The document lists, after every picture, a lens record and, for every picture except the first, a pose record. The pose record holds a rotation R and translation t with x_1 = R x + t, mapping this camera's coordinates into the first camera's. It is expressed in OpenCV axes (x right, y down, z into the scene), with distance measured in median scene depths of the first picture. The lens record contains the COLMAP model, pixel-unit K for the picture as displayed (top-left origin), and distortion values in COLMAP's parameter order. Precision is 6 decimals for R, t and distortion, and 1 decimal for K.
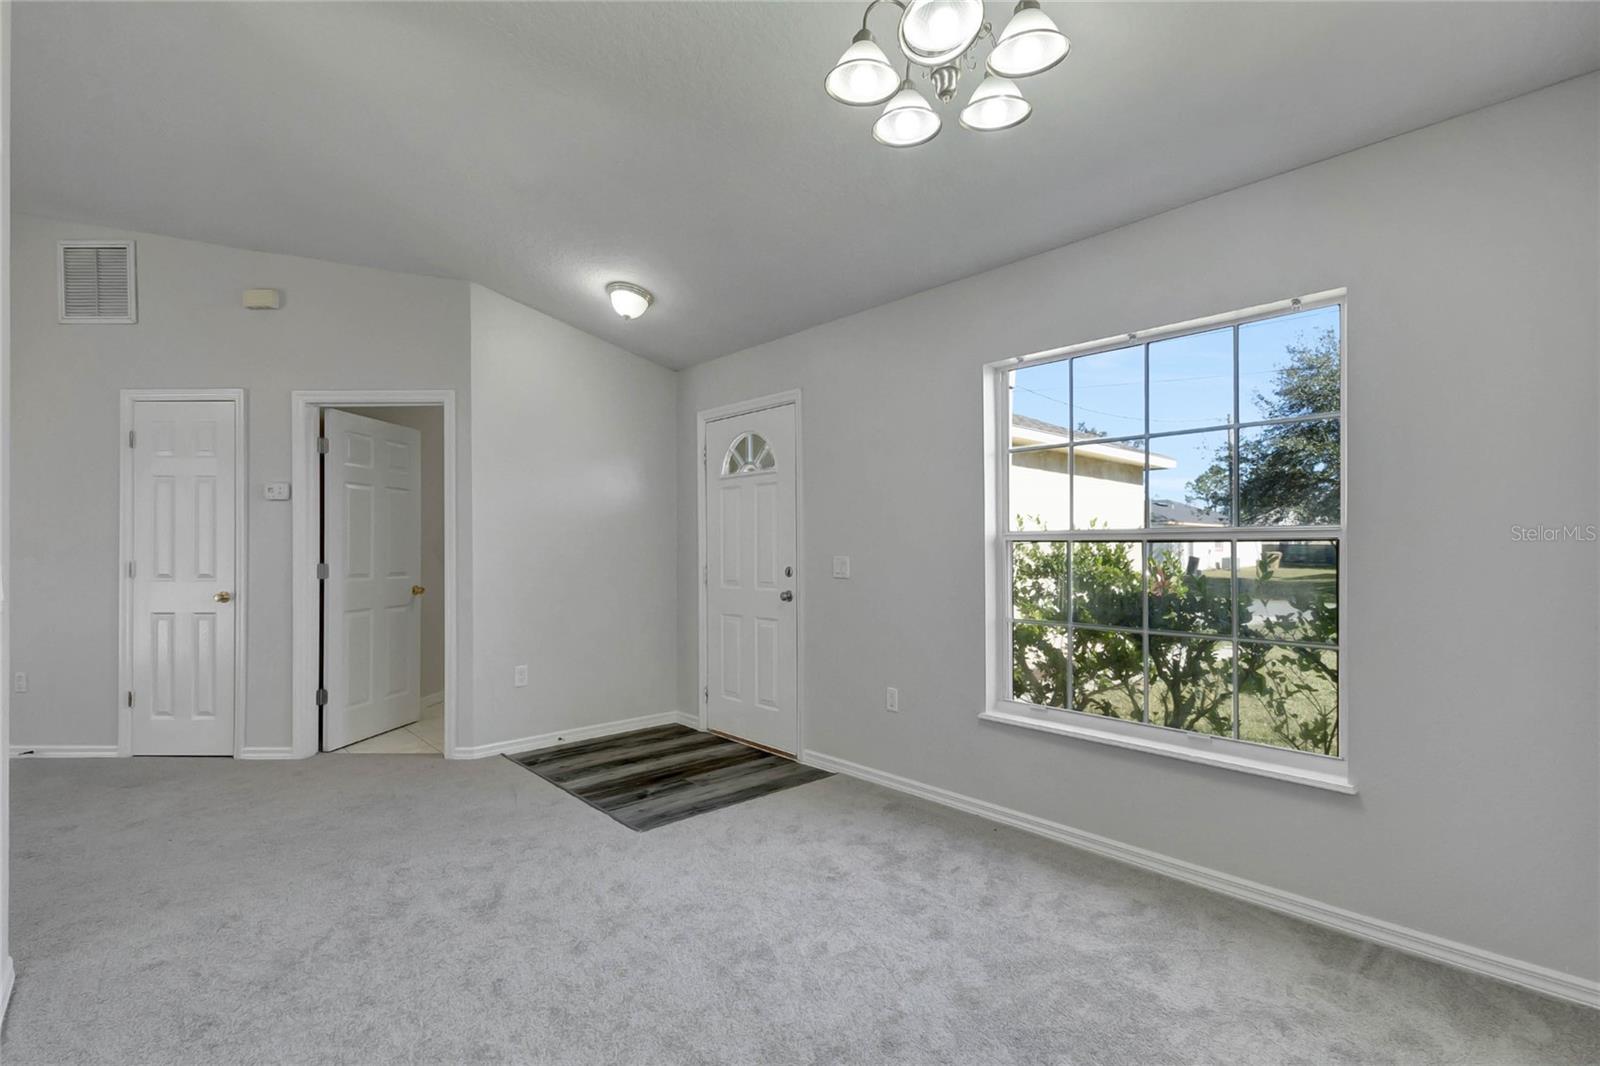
lens RADIAL K [[723.8, 0, 838.5], [0, 723.8, 551.8], [0, 0, 1]] dist [0.009584, -0.004161]
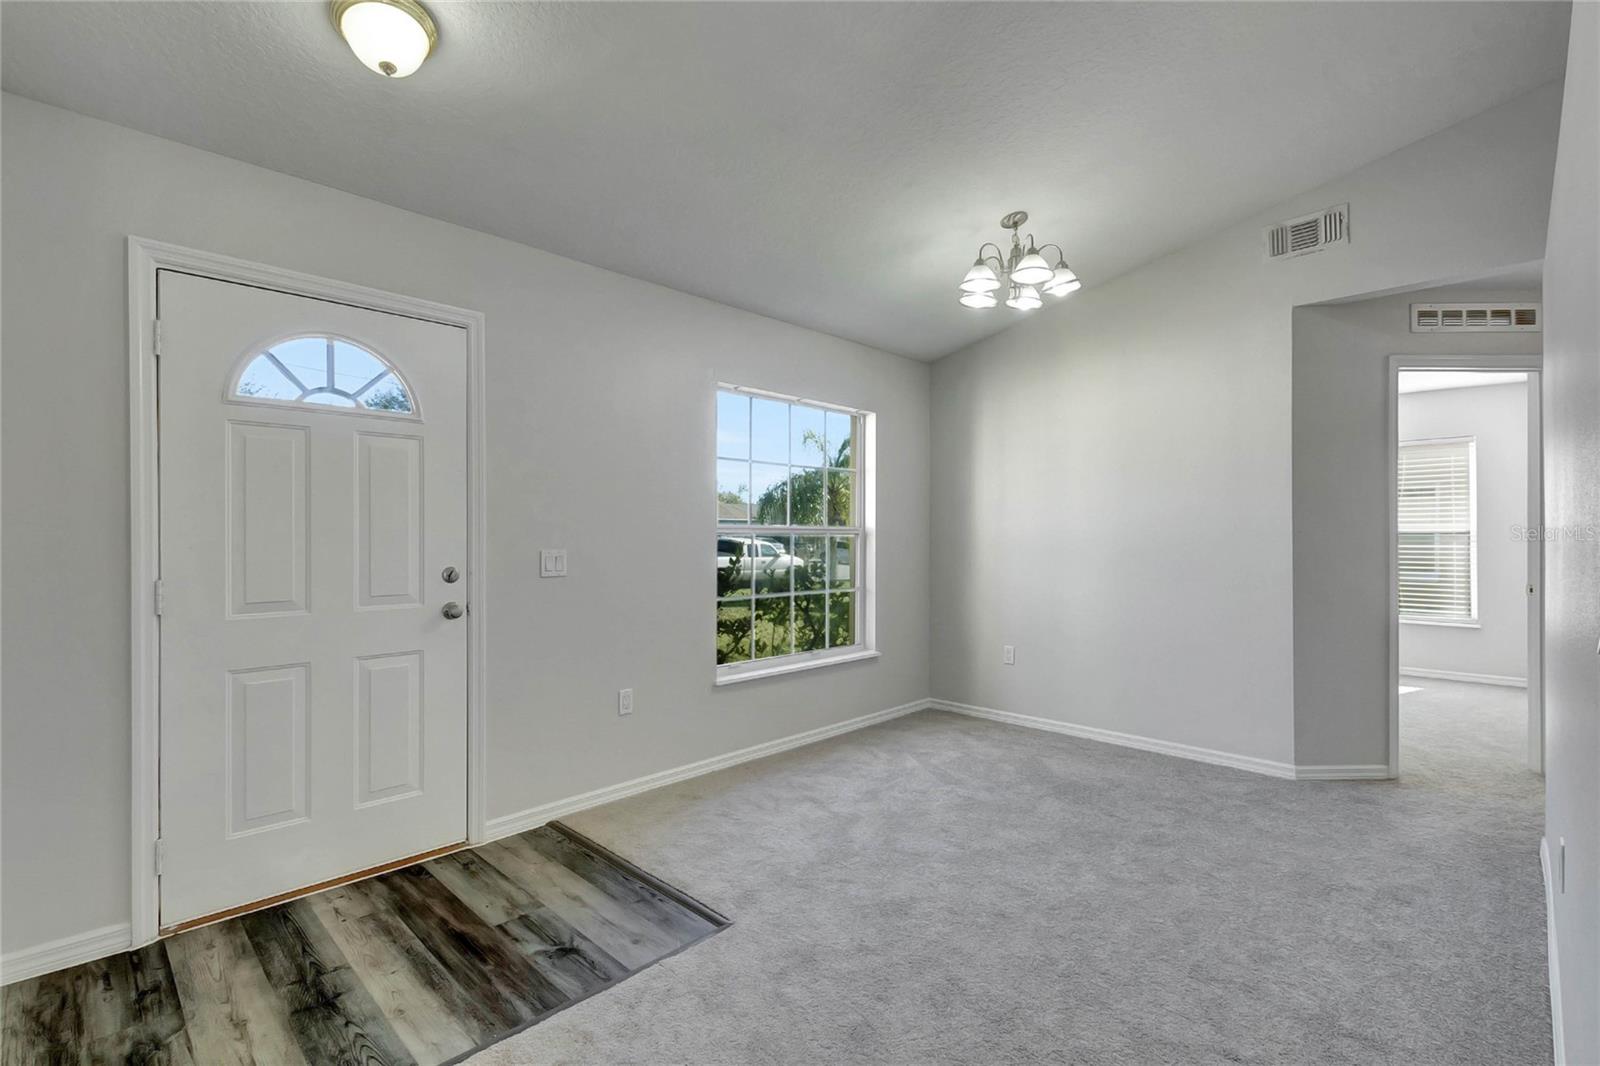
lens RADIAL K [[723.8, 0, 795.5], [0, 723.8, 533.8], [0, 0, 1]] dist [0.009584, -0.004161]
pose [[-0.022279, 0.001636, 0.999750, -0.758785], [-0.000220, 0.999999, -0.001641, -0.009737], [-0.999752, -0.000256, -0.022279, 0.705338]]
